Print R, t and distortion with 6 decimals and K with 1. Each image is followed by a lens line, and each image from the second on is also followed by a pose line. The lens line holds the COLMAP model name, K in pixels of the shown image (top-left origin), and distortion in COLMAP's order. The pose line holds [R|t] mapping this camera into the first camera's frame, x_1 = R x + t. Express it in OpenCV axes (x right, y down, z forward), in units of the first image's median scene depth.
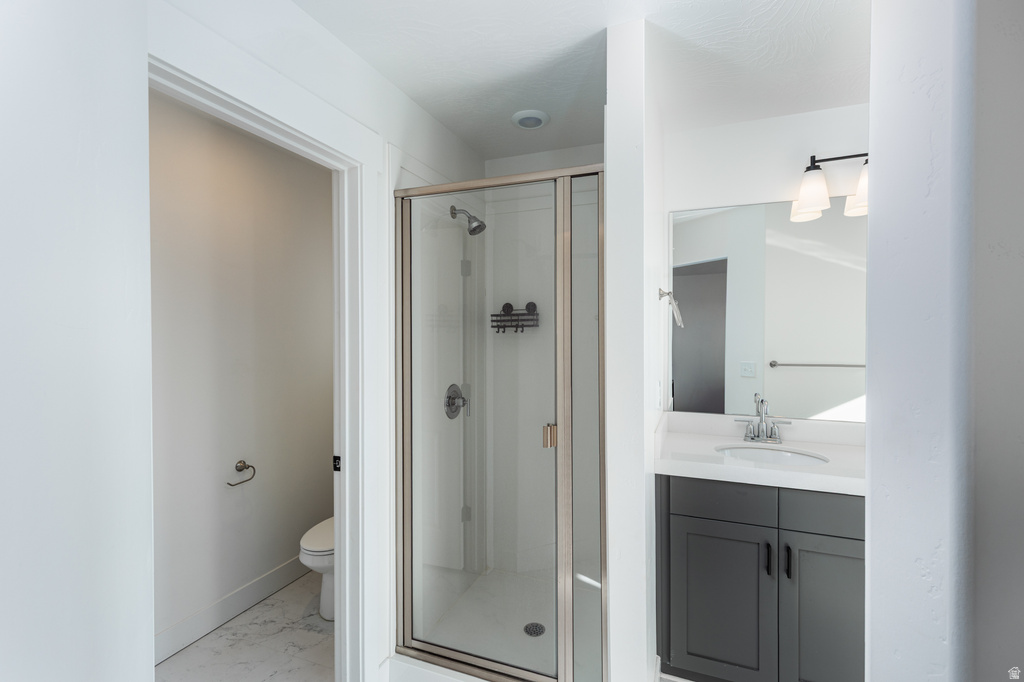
lens RADIAL K [[469.6, 0, 512.0], [0, 469.6, 341.0], [0, 0, 1]] dist [0.000138, 0.000054]
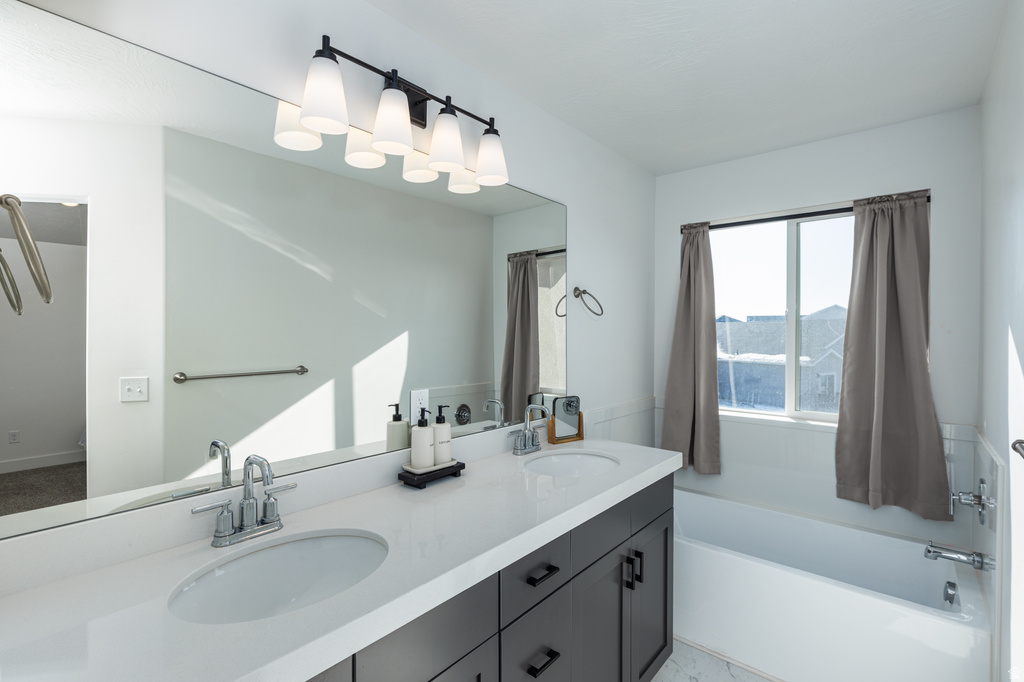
lens RADIAL K [[457.7, 0, 502.5], [0, 457.7, 338.0], [0, 0, 1]] dist [0.000527, -0.000183]
pose [[0.336277, 0.000633, 0.941763, 0.159415], [0.013758, 0.999890, -0.005585, 0.002834], [-0.941663, 0.014834, 0.336231, 0.588101]]
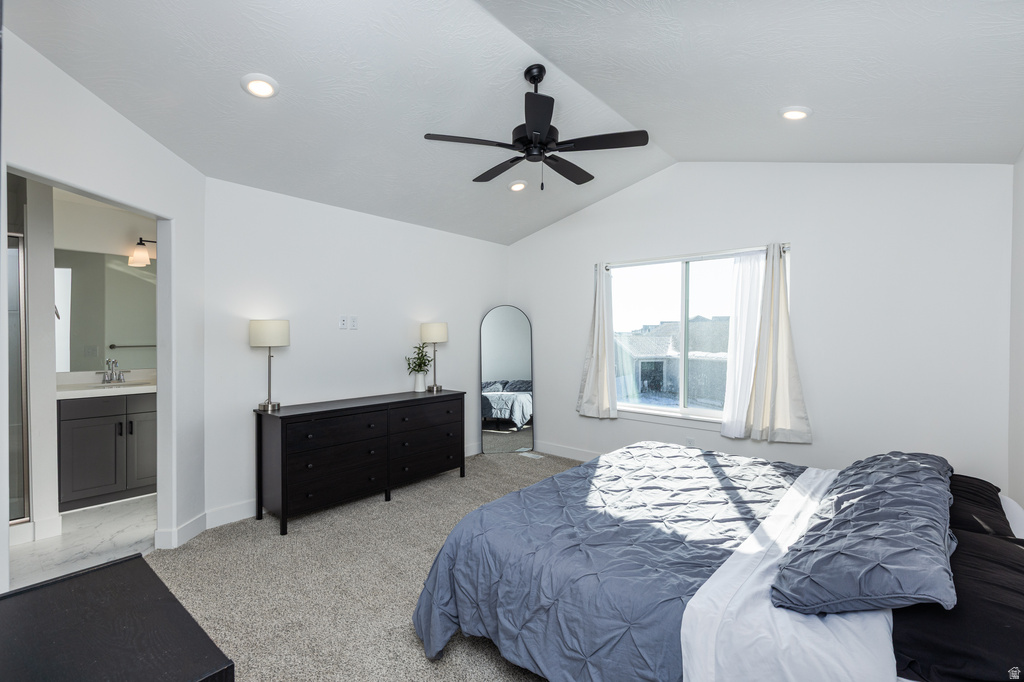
lens RADIAL K [[469.6, 0, 512.0], [0, 469.6, 341.0], [0, 0, 1]] dist [0.000138, 0.000054]
pose [[0.318568, -0.008003, 0.947866, -0.747917], [-0.000172, 0.999964, 0.008501, 0.027703], [-0.947900, -0.002871, 0.318555, -1.126337]]
